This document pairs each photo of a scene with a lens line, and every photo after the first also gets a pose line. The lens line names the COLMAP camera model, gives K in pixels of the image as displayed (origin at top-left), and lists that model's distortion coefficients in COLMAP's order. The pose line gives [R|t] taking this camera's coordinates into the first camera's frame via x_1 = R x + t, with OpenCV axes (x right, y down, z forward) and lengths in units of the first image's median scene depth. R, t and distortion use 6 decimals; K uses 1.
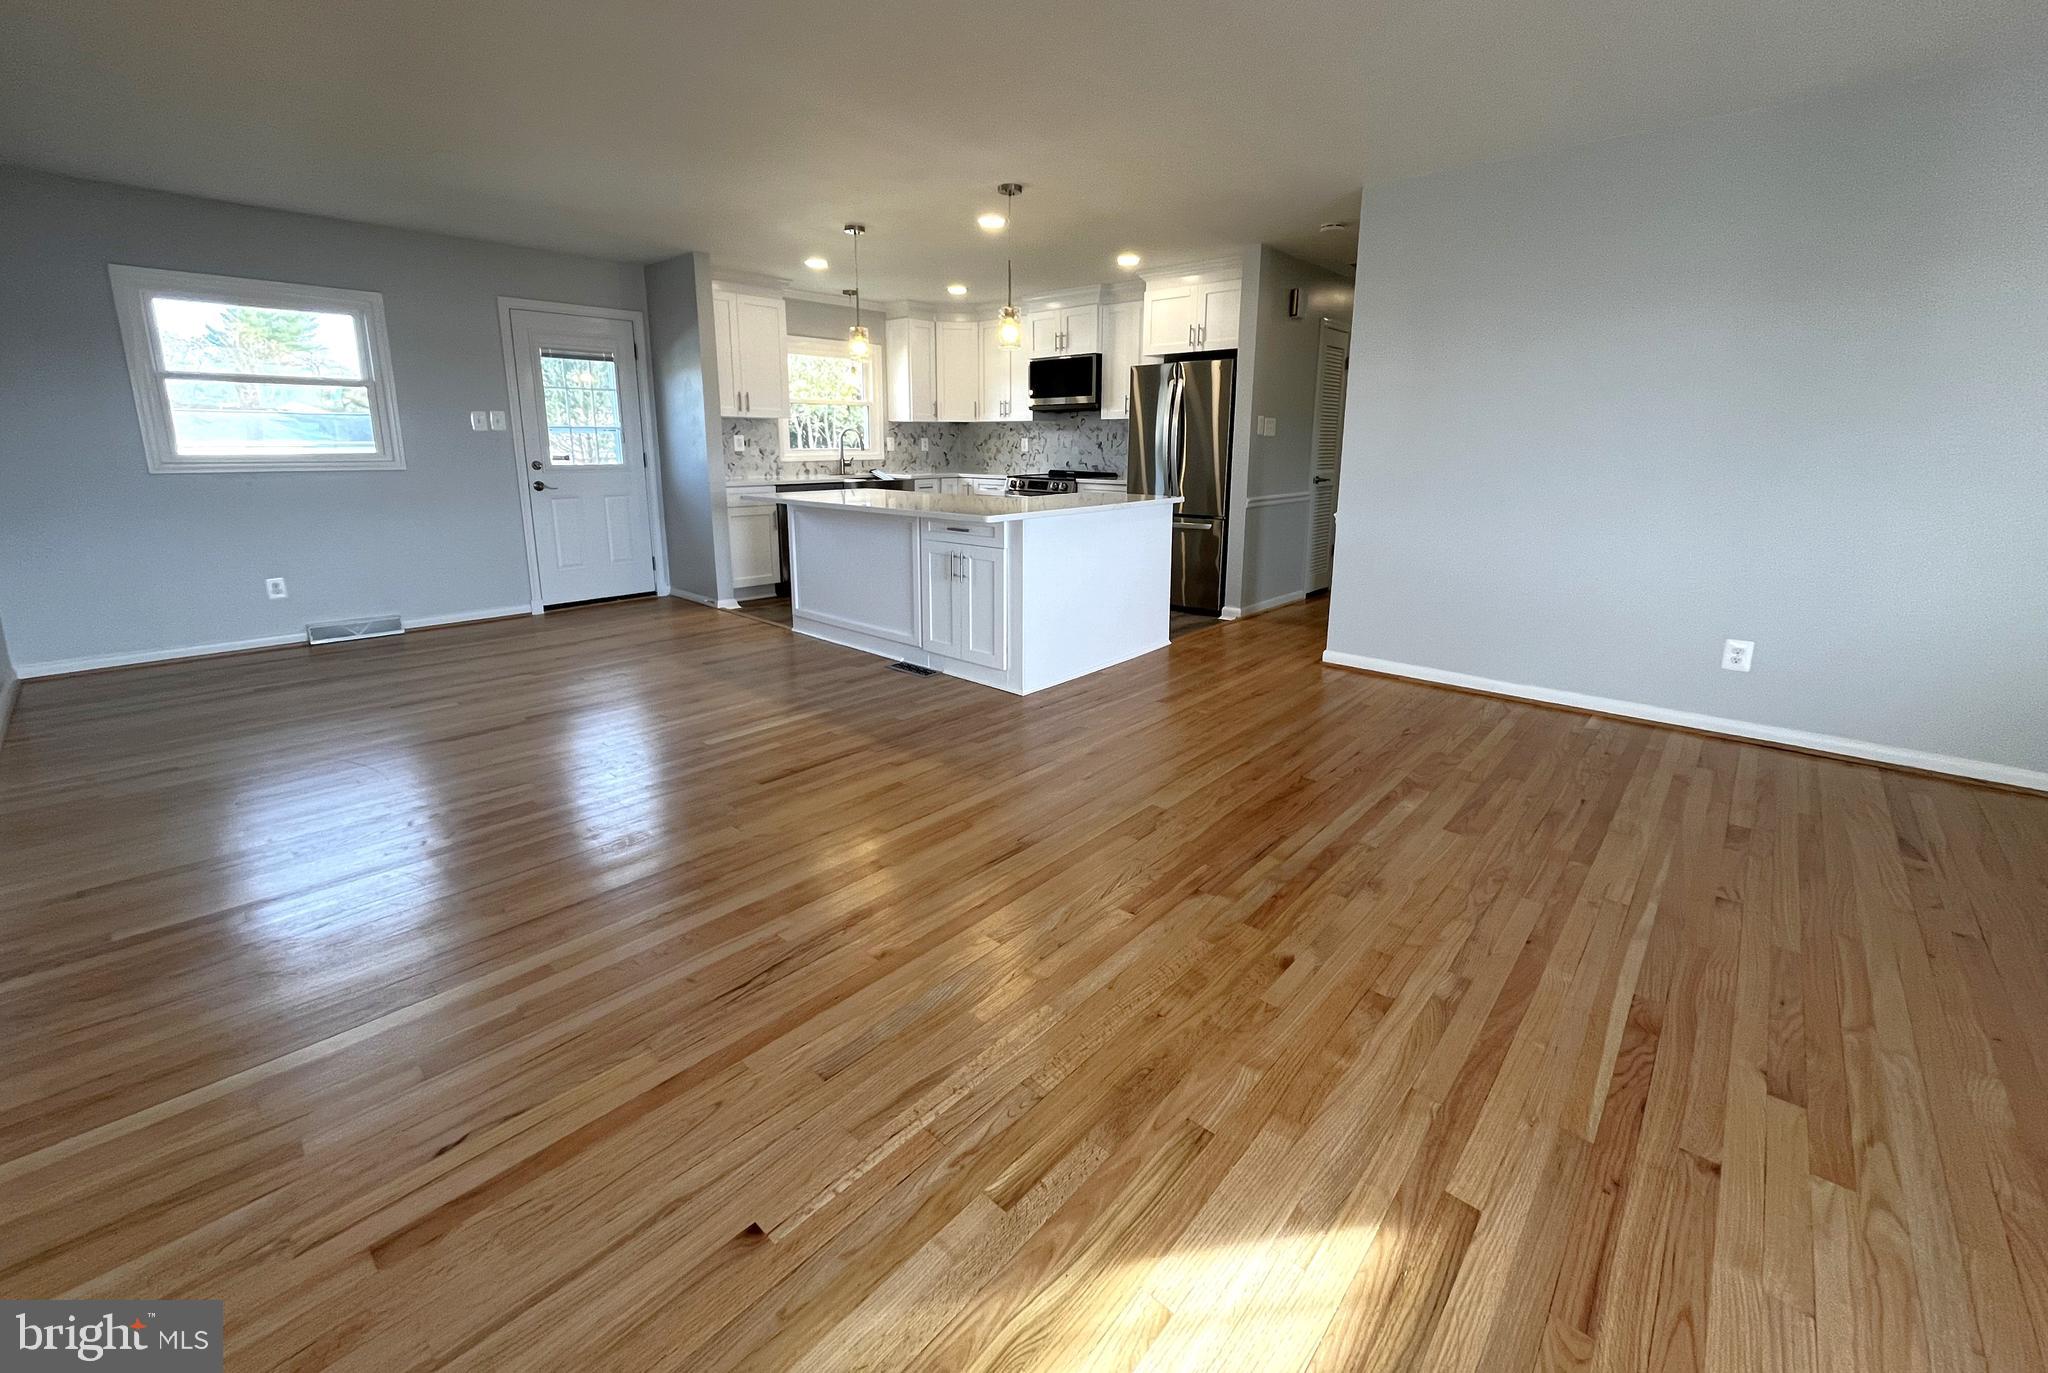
lens RADIAL K [[804.7, 0, 1023.6], [0, 804.7, 687.0], [0, 0, 1]] dist [-0.002005, -0.000101]
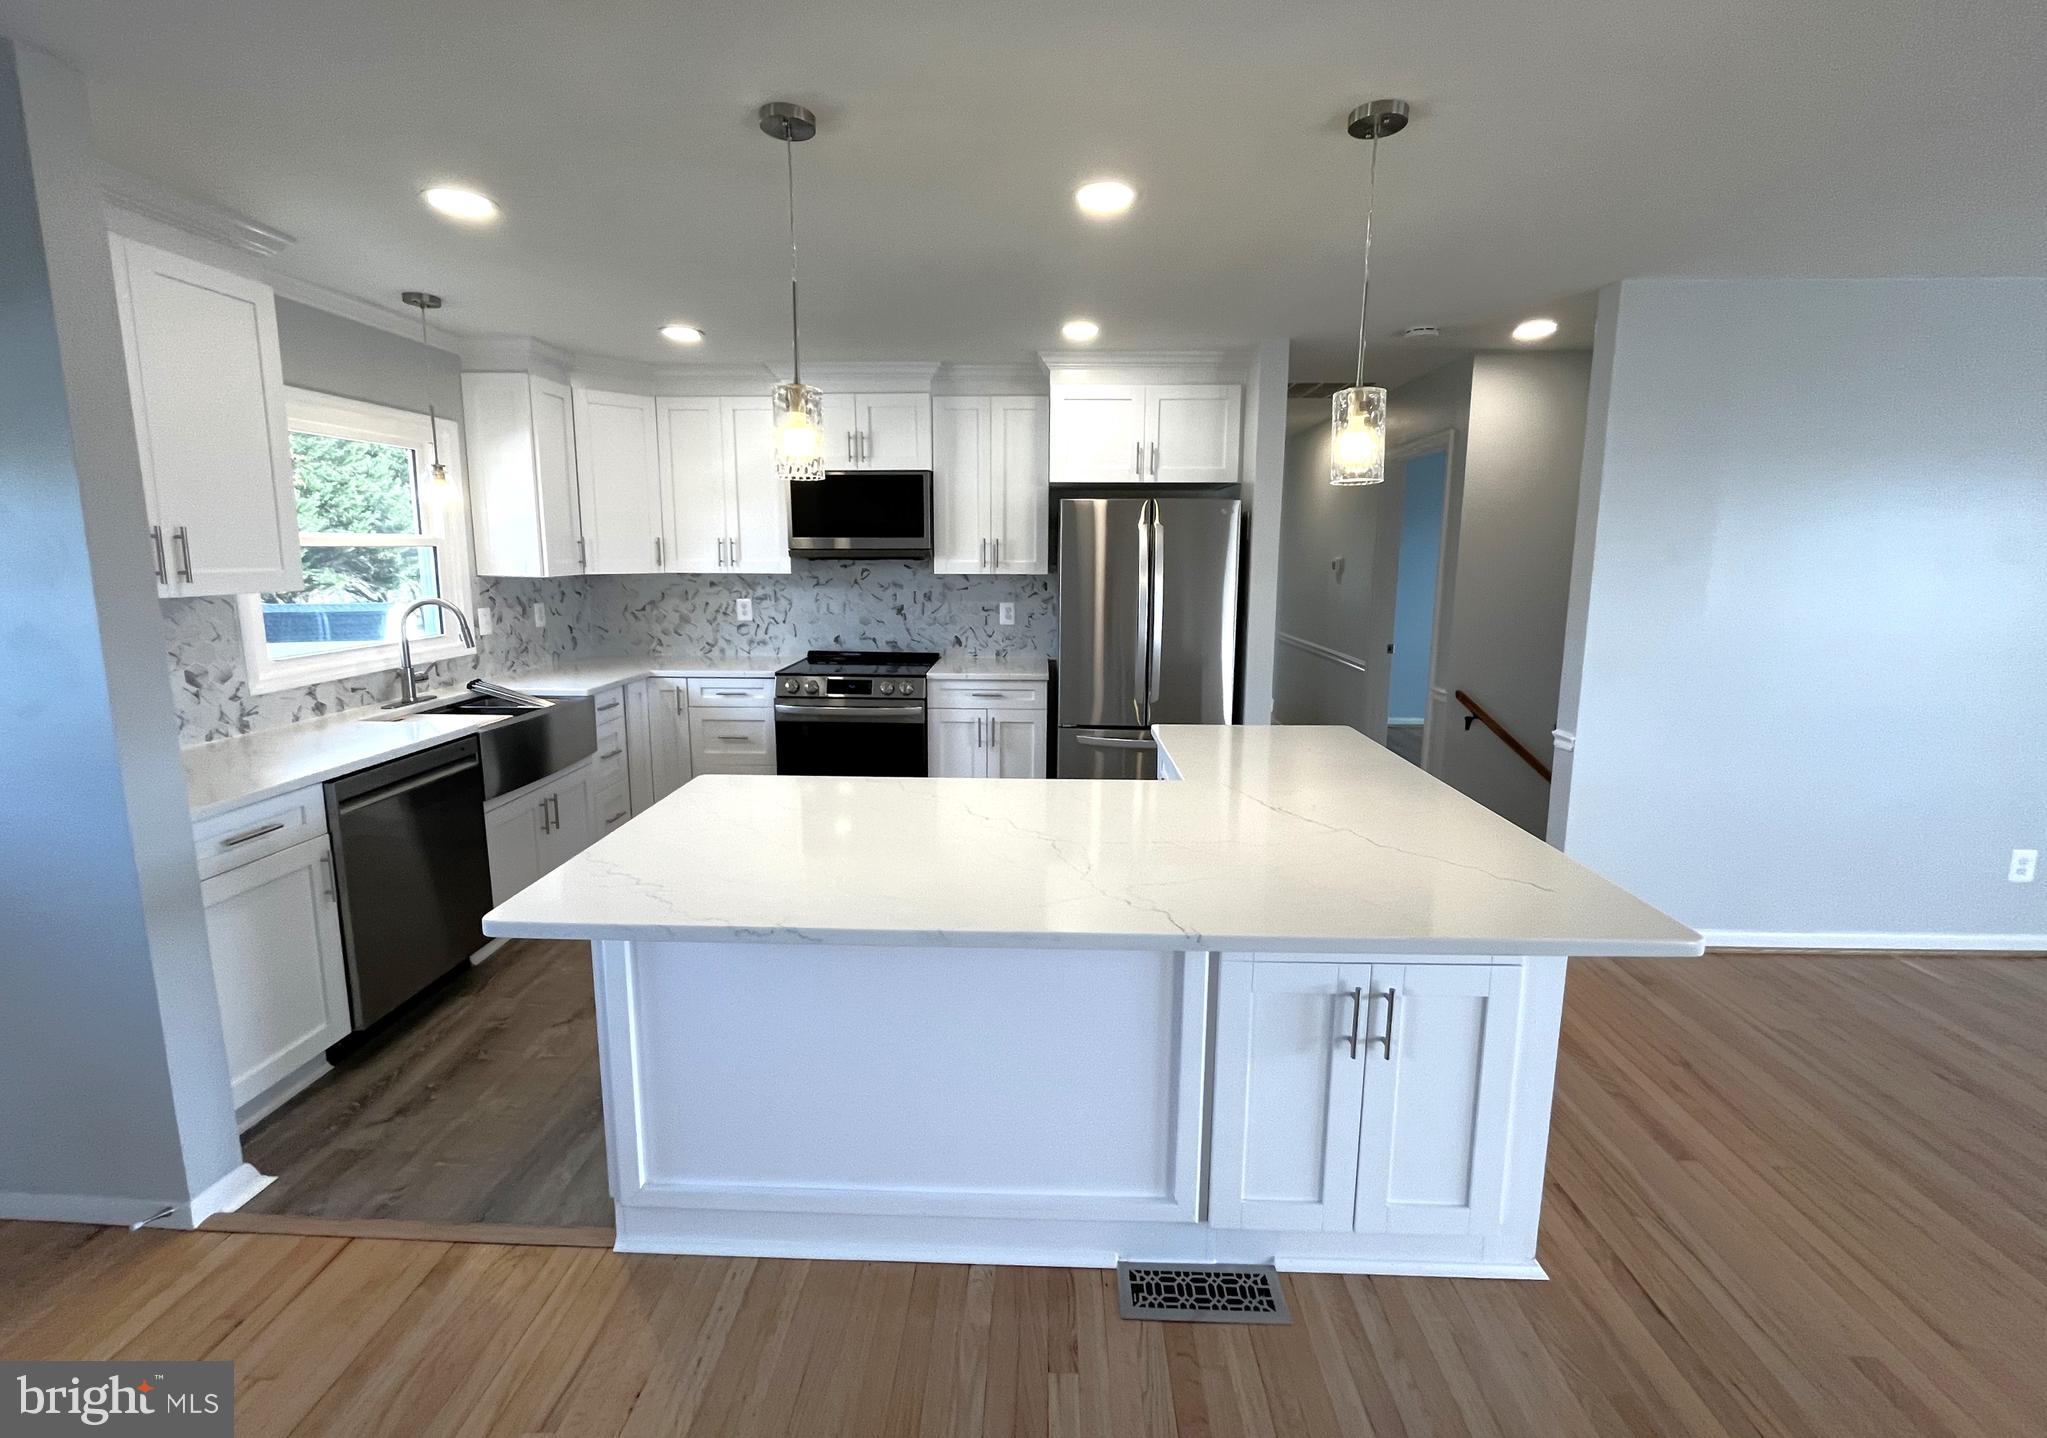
lens RADIAL K [[853.9, 0, 1019.2], [0, 853.9, 718.0], [0, 0, 1]] dist [-0.003120, -0.000590]
pose [[0.770262, -0.122935, 0.625767, -0.270637], [0.184176, 0.982315, -0.033723, -0.185716], [-0.610554, 0.141227, 0.779281, 0.455418]]
